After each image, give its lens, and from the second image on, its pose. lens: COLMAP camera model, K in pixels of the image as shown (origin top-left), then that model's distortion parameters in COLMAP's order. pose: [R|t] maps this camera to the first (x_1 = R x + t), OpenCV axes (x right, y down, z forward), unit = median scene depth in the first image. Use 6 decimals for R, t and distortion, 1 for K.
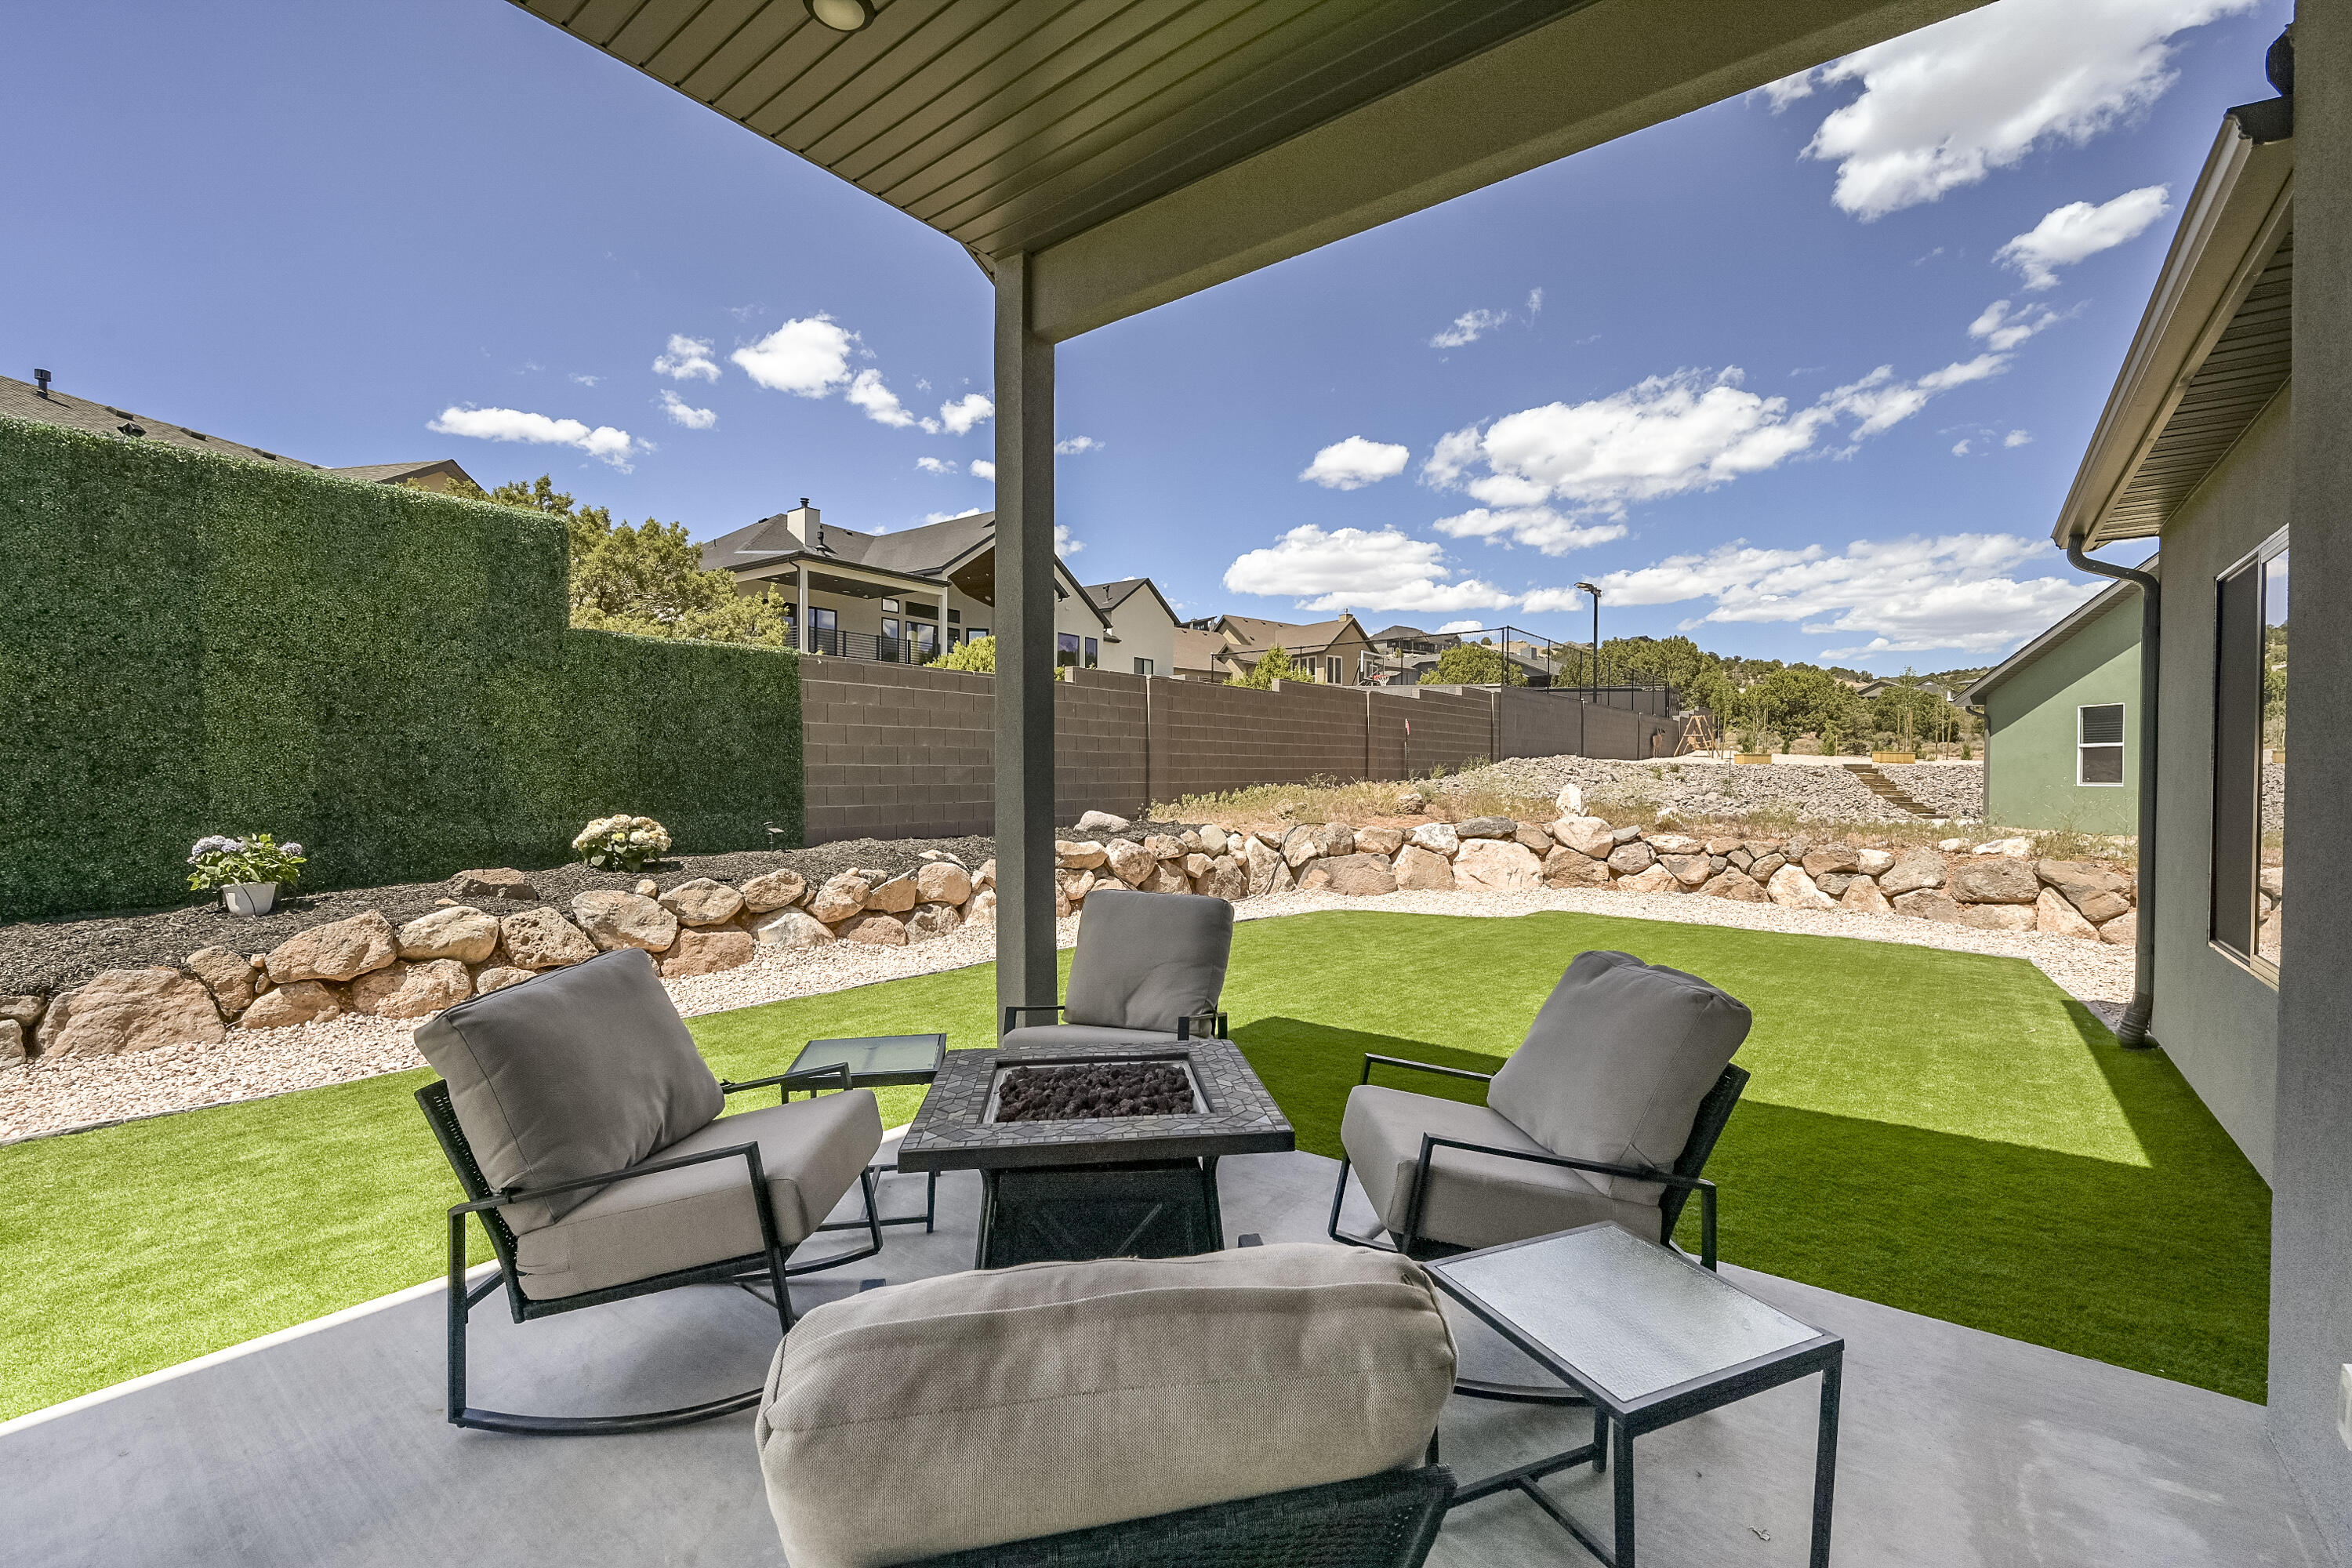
lens RADIAL K [[969.1, 0, 1164.9], [0, 969.1, 766.0], [0, 0, 1]] dist [-0.004825, 0.000552]
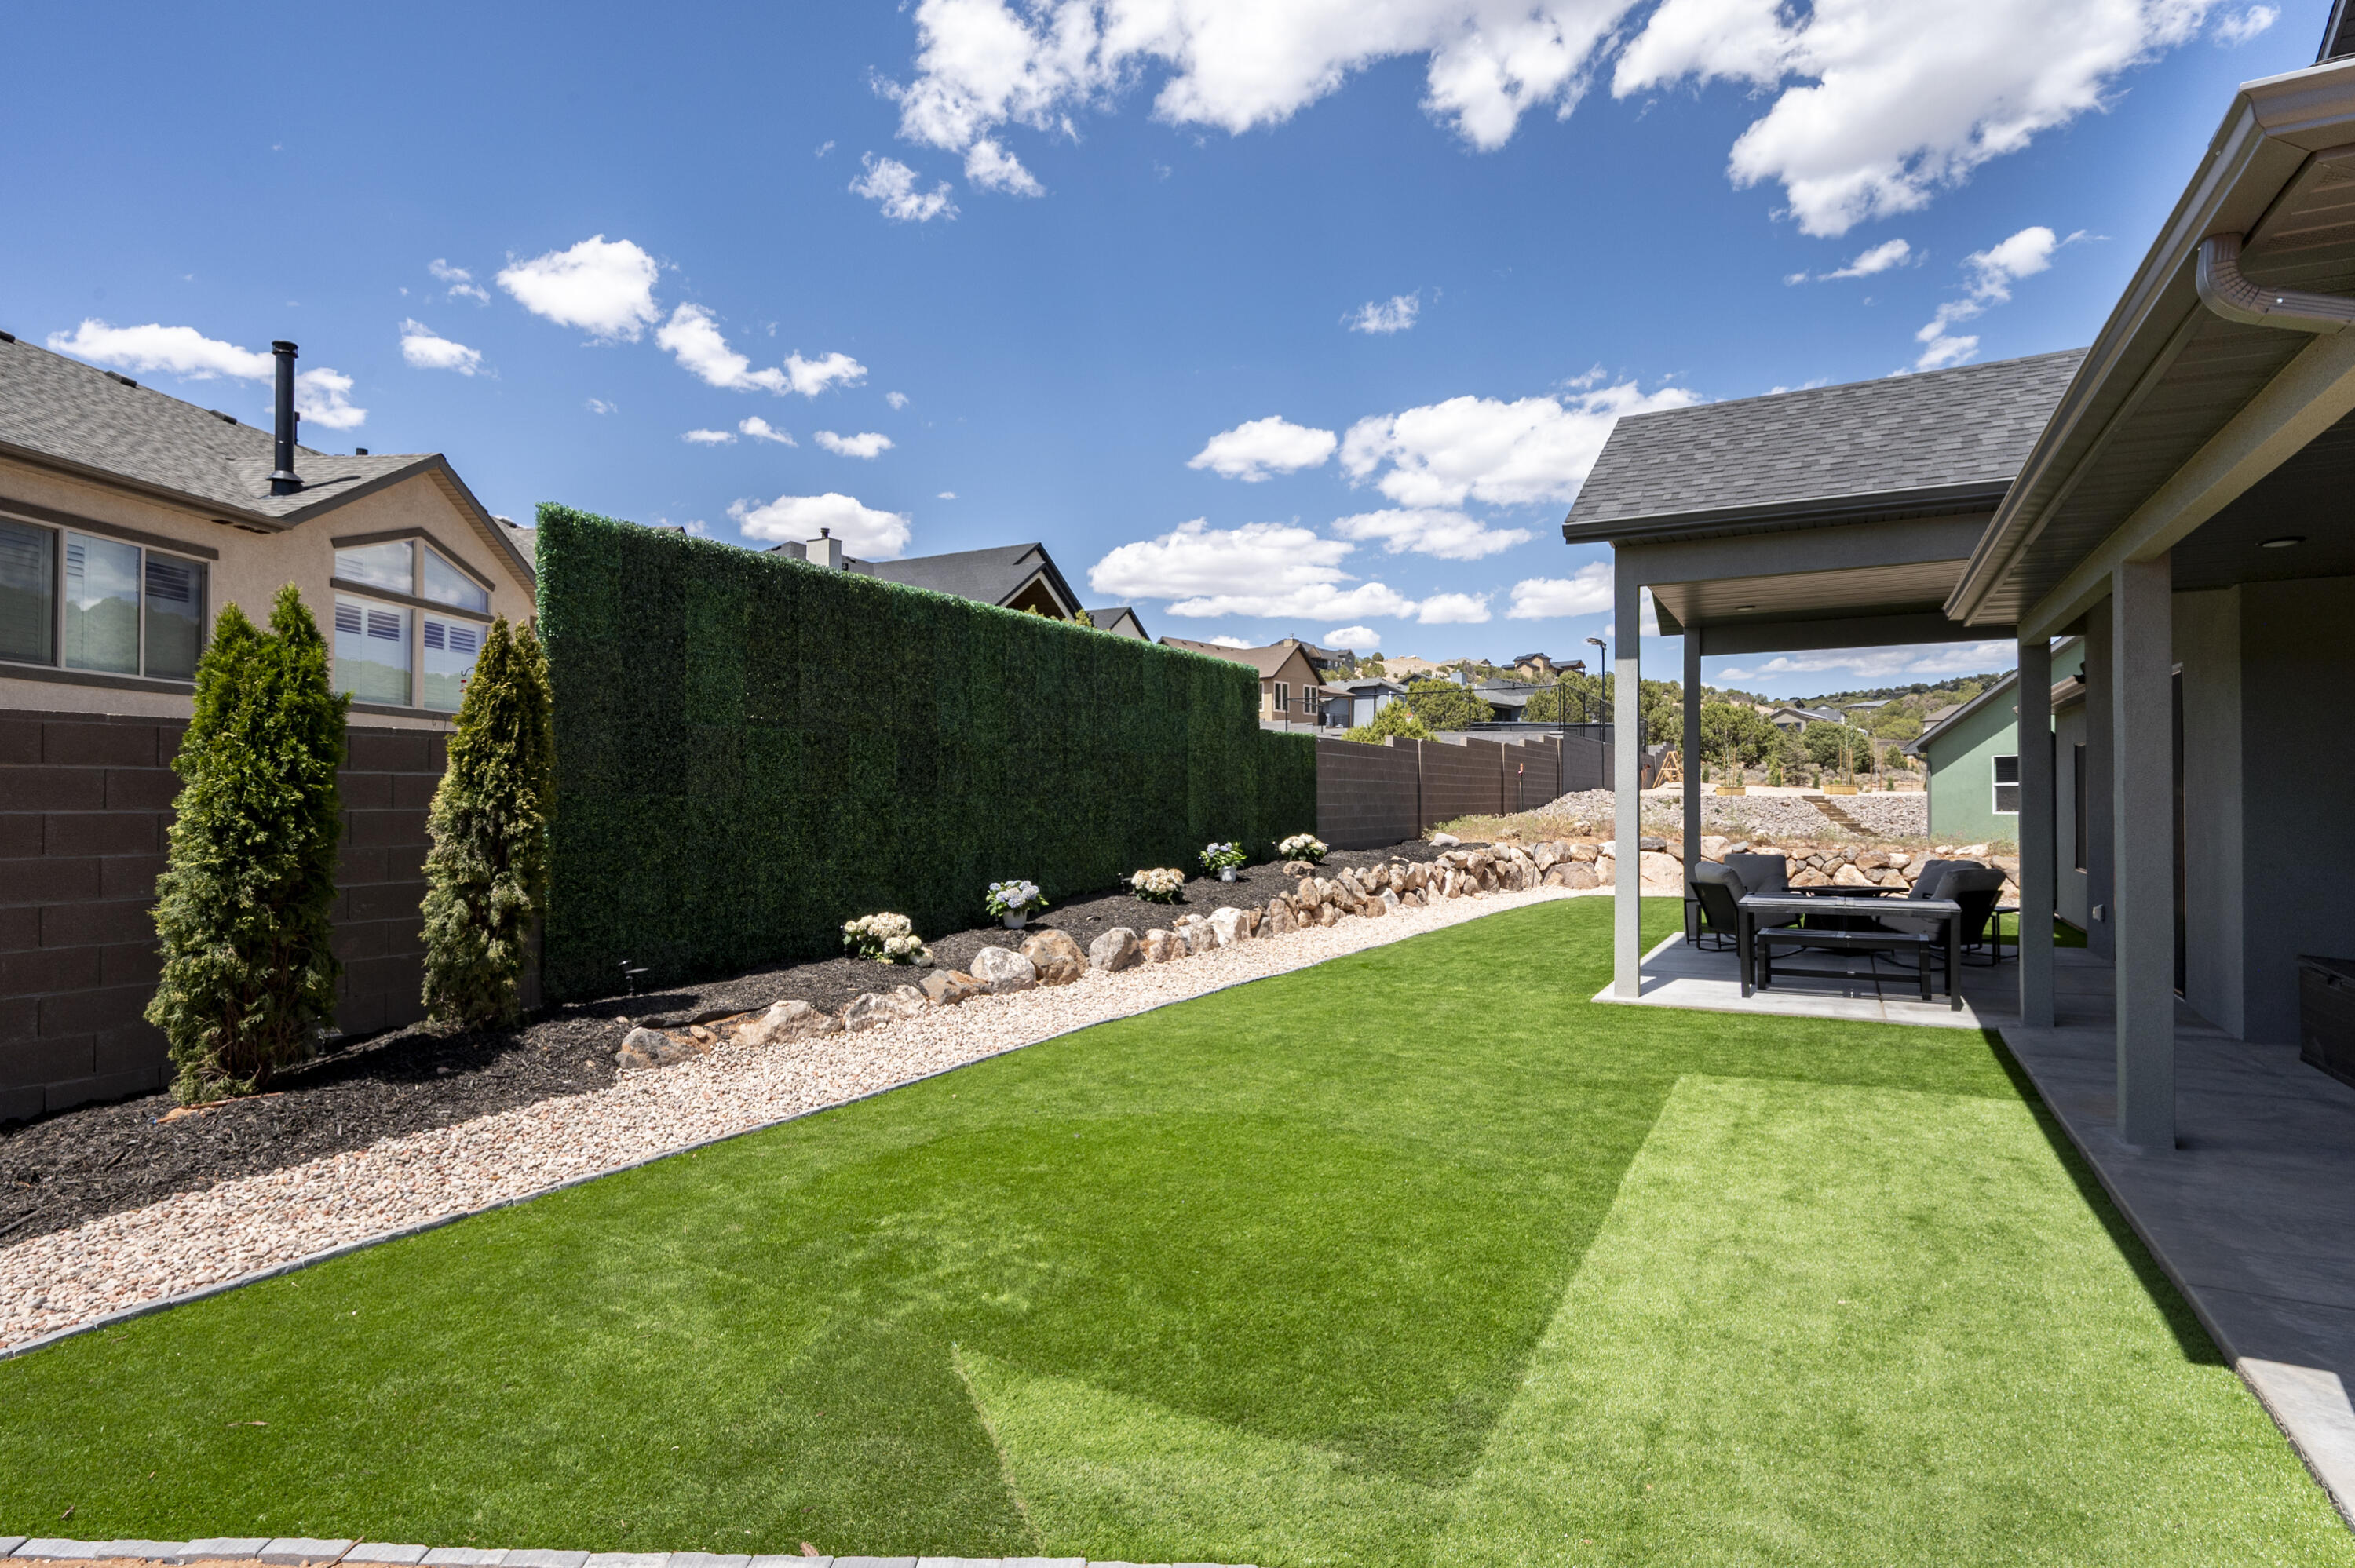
lens RADIAL K [[1163.4, 0, 1184.2], [0, 1163.4, 808.2], [0, 0, 1]] dist [0.019006, -0.000602]
pose [[0.985814, -0.001442, 0.167834, -0.495067], [-0.000936, 0.999900, 0.014087, -0.011247], [-0.167838, -0.014044, 0.985715, -0.471272]]
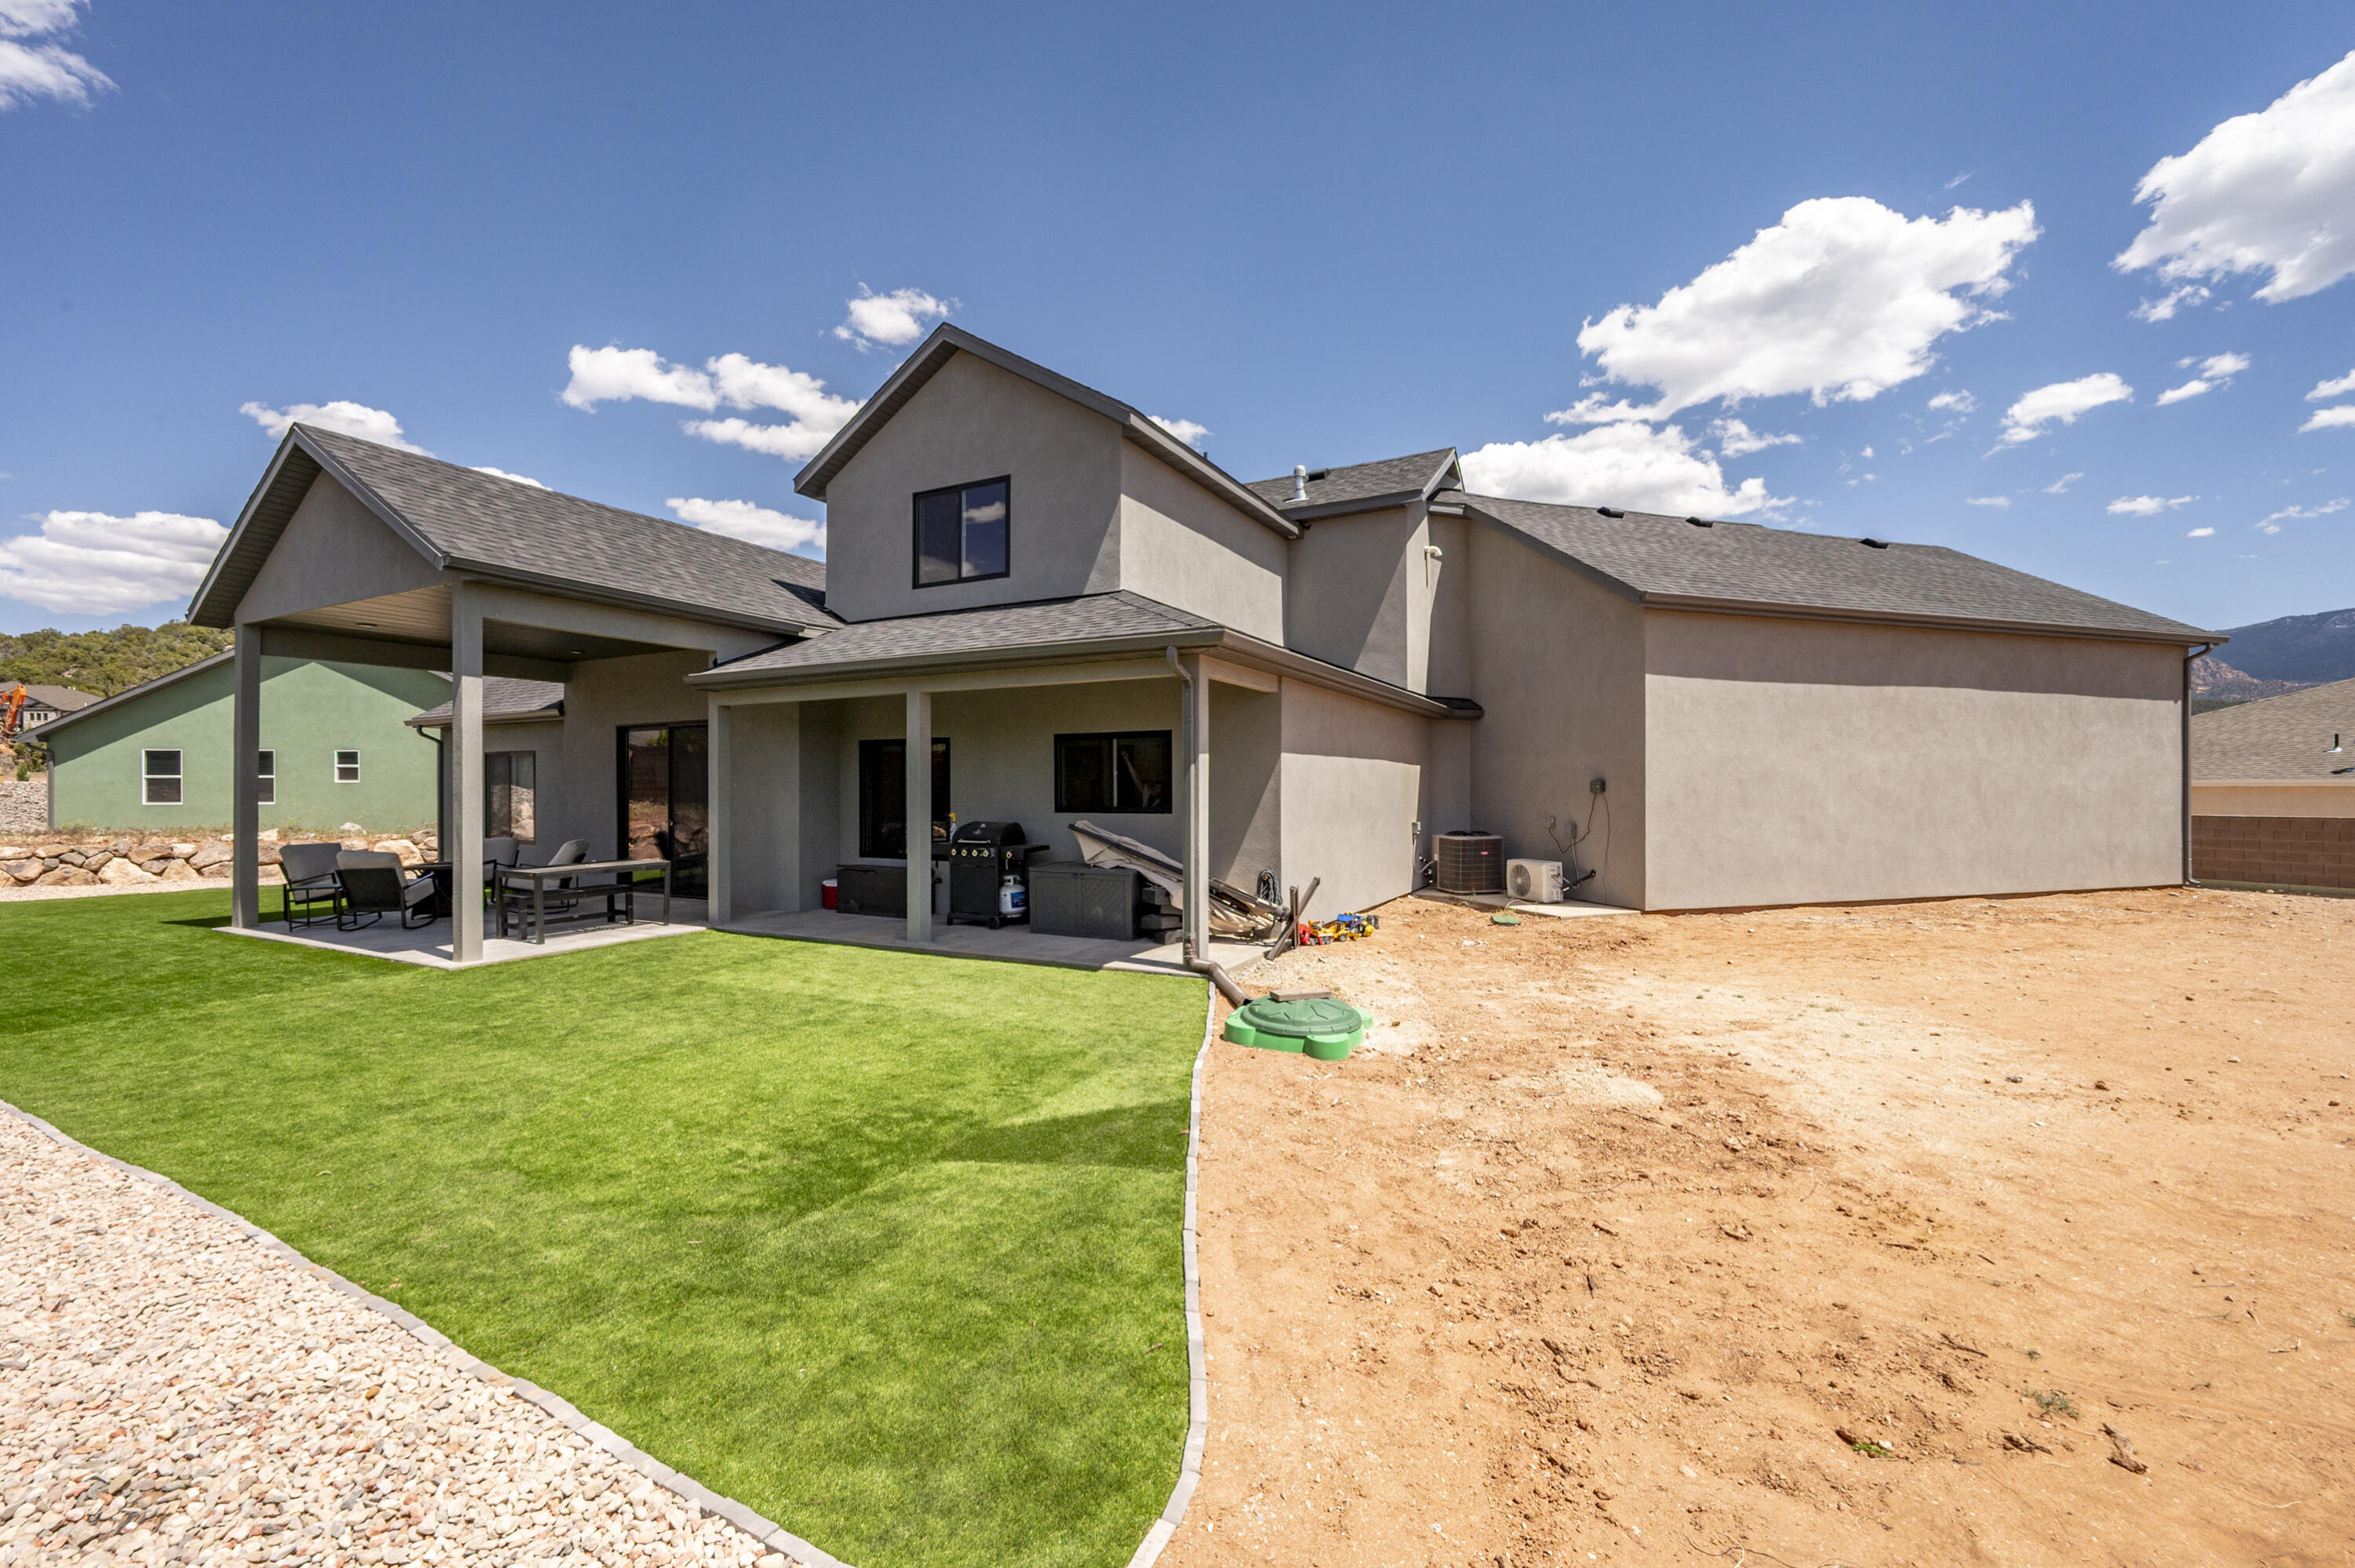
lens RADIAL K [[944.9, 0, 1197.9], [0, 944.9, 789.9], [0, 0, 1]] dist [-0.001045, 0.000513]
pose [[-0.201501, -0.003872, 0.979481, -0.787116], [-0.004690, 0.999985, 0.002988, -0.014154], [-0.979477, -0.003992, -0.201516, -0.265510]]
